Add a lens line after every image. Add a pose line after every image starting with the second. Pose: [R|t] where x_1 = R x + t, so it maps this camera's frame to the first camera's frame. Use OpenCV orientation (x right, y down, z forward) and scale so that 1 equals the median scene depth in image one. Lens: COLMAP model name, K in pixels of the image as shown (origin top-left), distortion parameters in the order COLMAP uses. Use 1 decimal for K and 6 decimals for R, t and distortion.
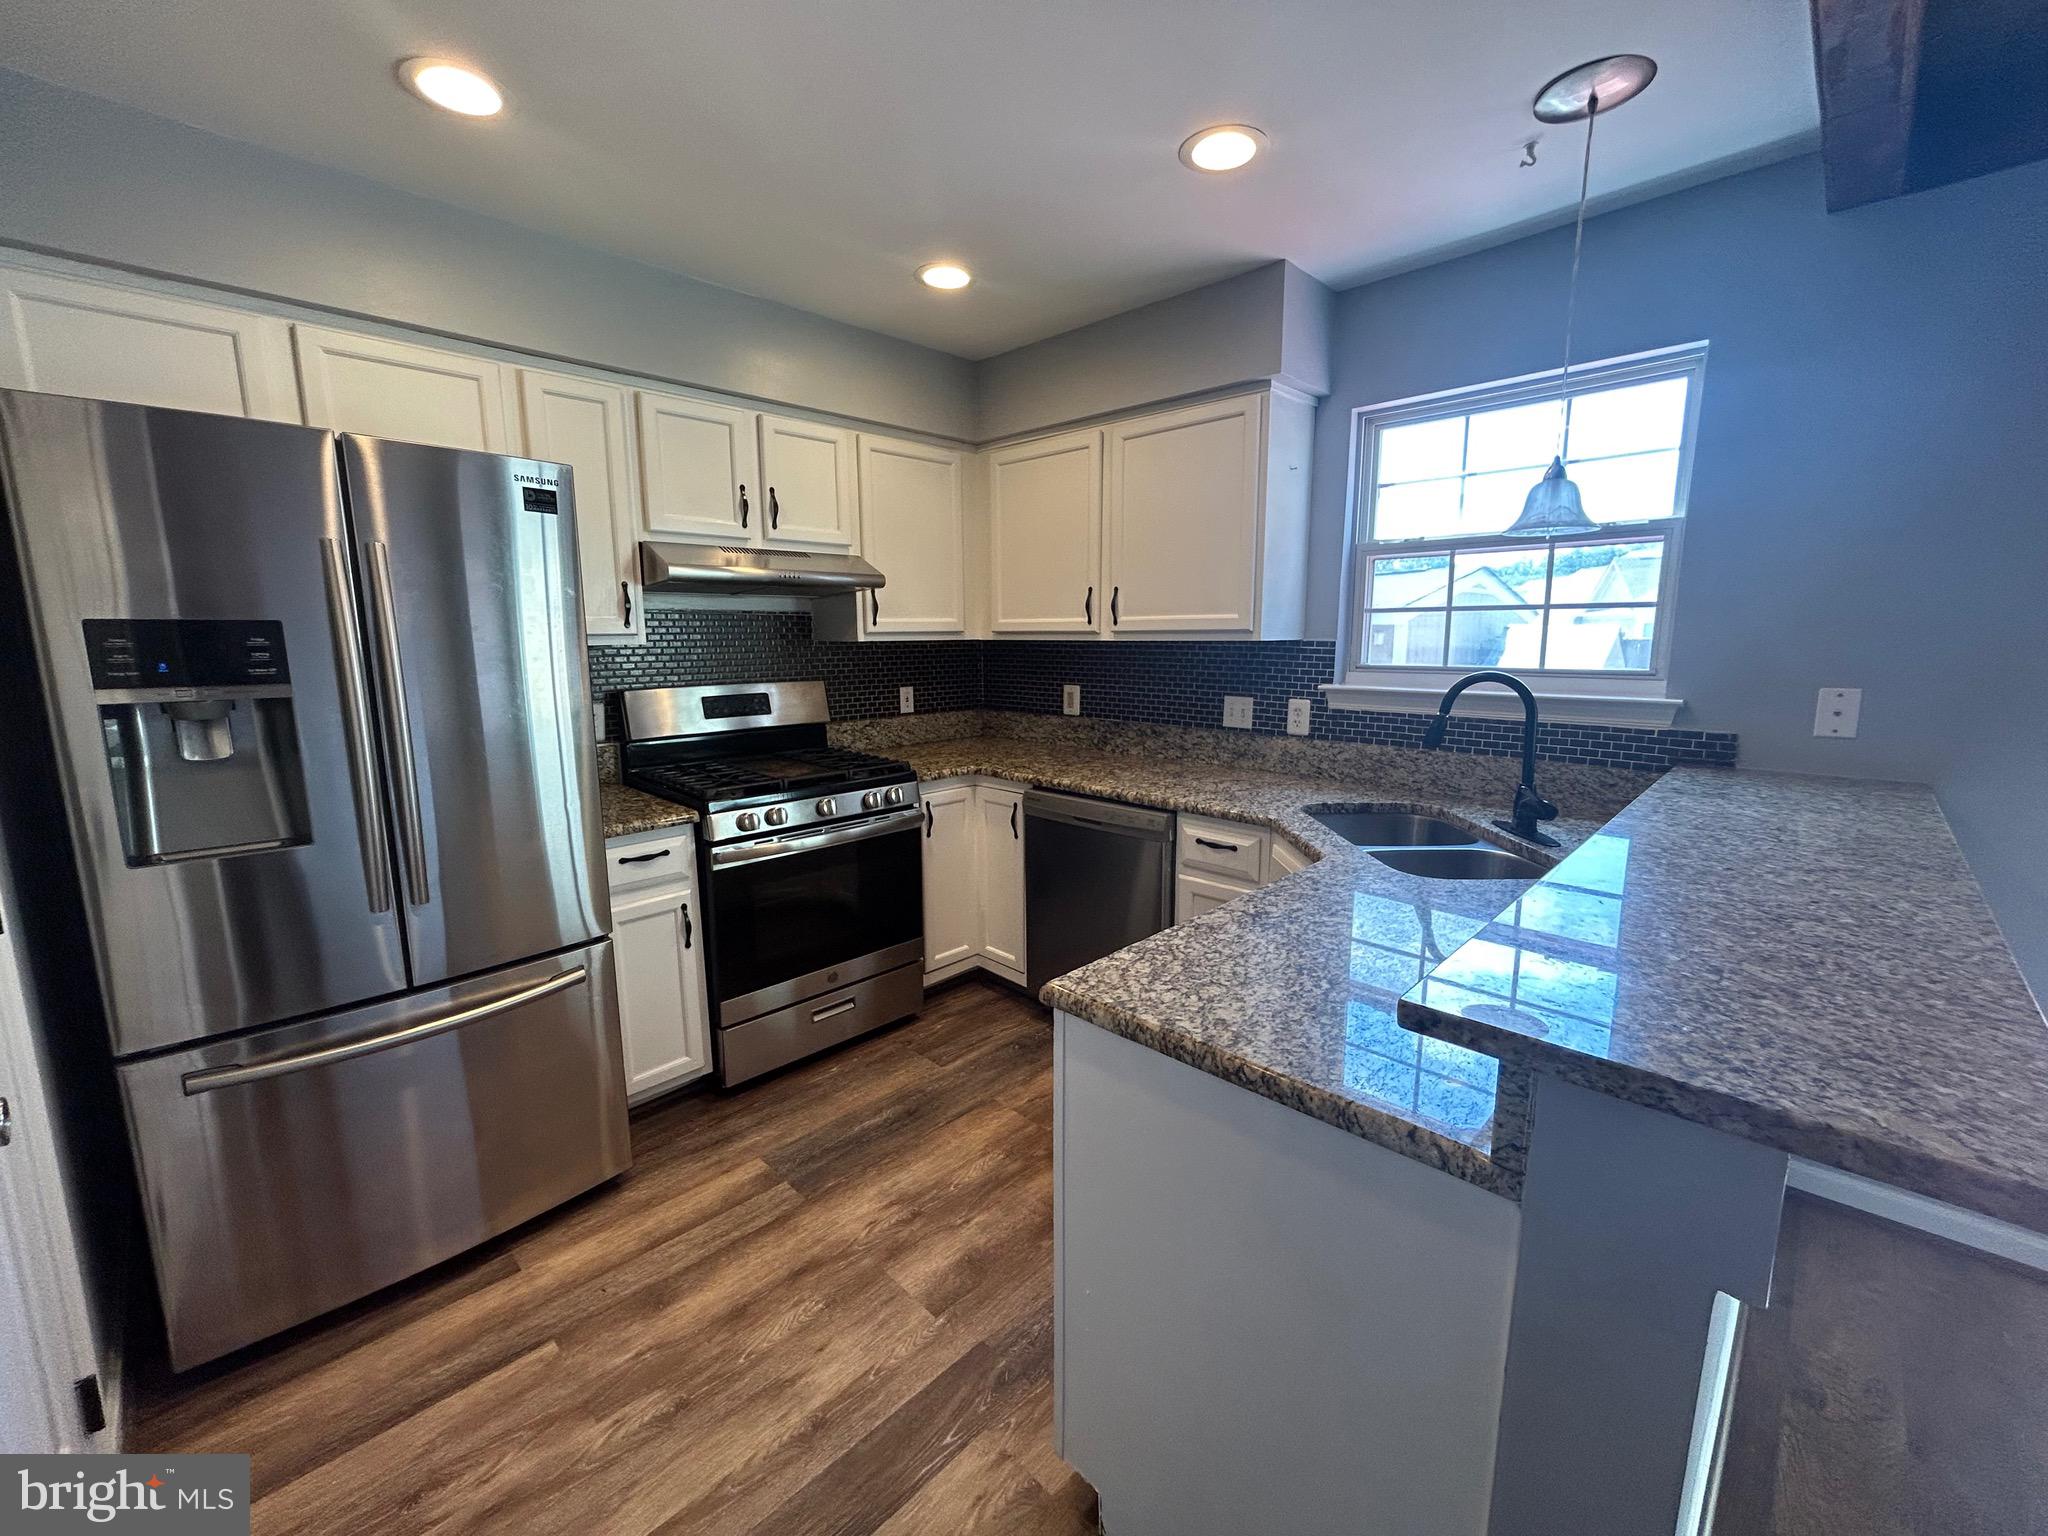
lens RADIAL K [[821.8, 0, 1027.9], [0, 821.8, 762.9], [0, 0, 1]] dist [0.000124, 0.000222]
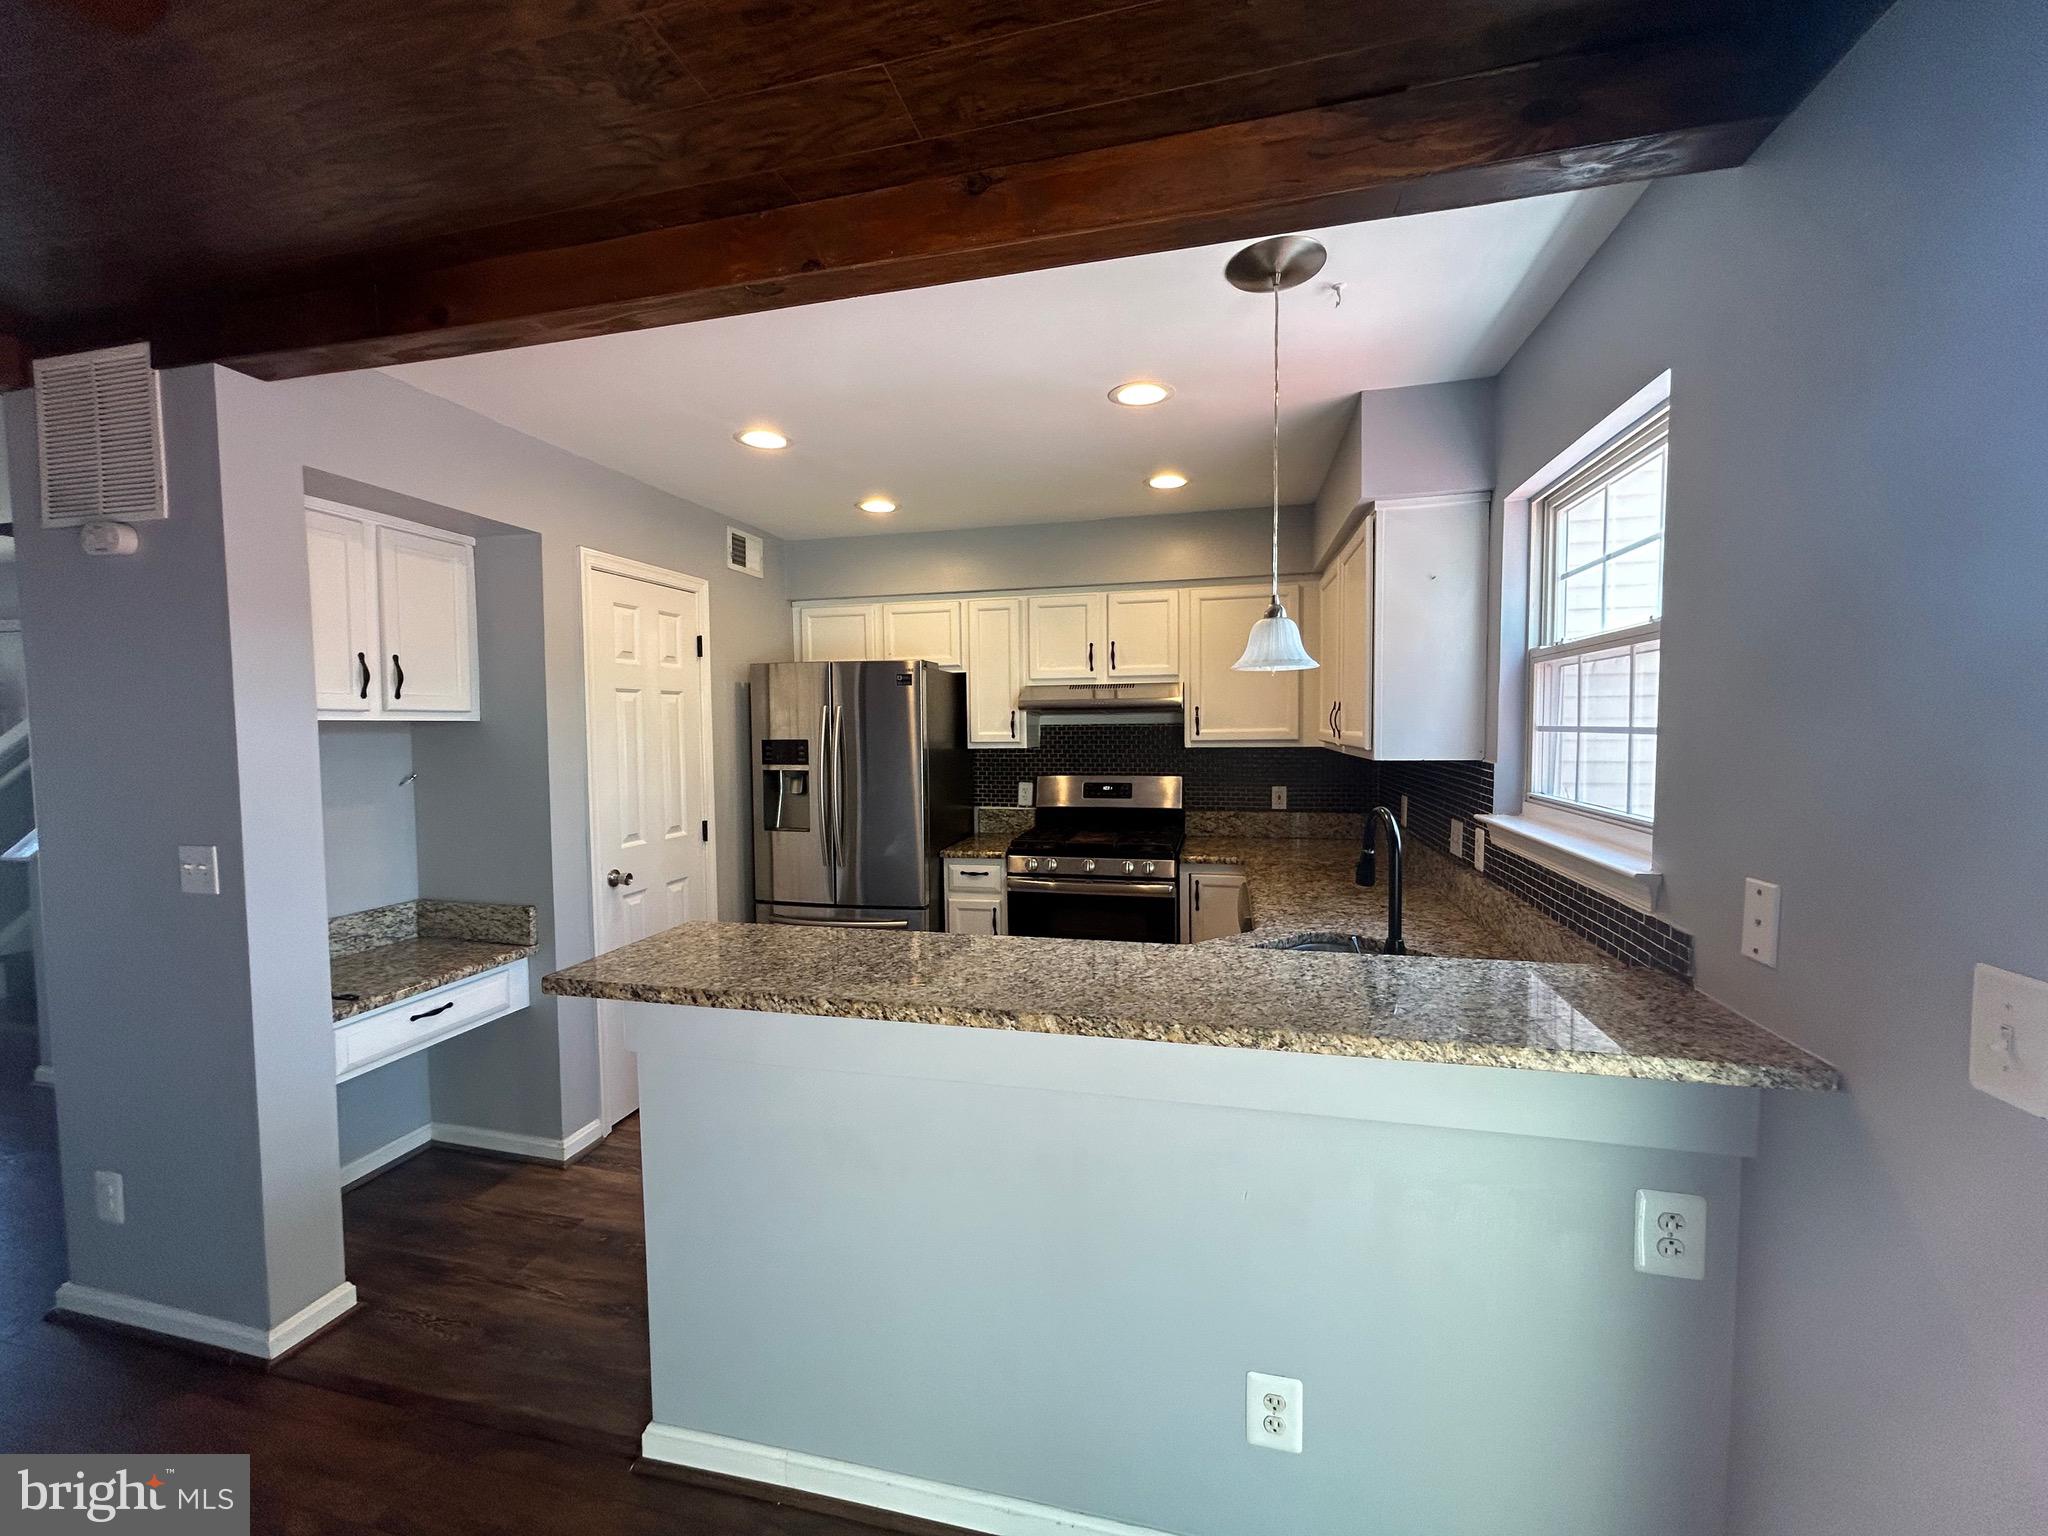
lens RADIAL K [[821.8, 0, 1023.7], [0, 821.8, 764.3], [0, 0, 1]] dist [0.000124, 0.000222]
pose [[0.518298, 0.043501, -0.854093, 0.856303], [-0.127705, 0.991445, -0.027000, -0.063712], [0.845612, 0.123066, 0.519419, 0.149455]]
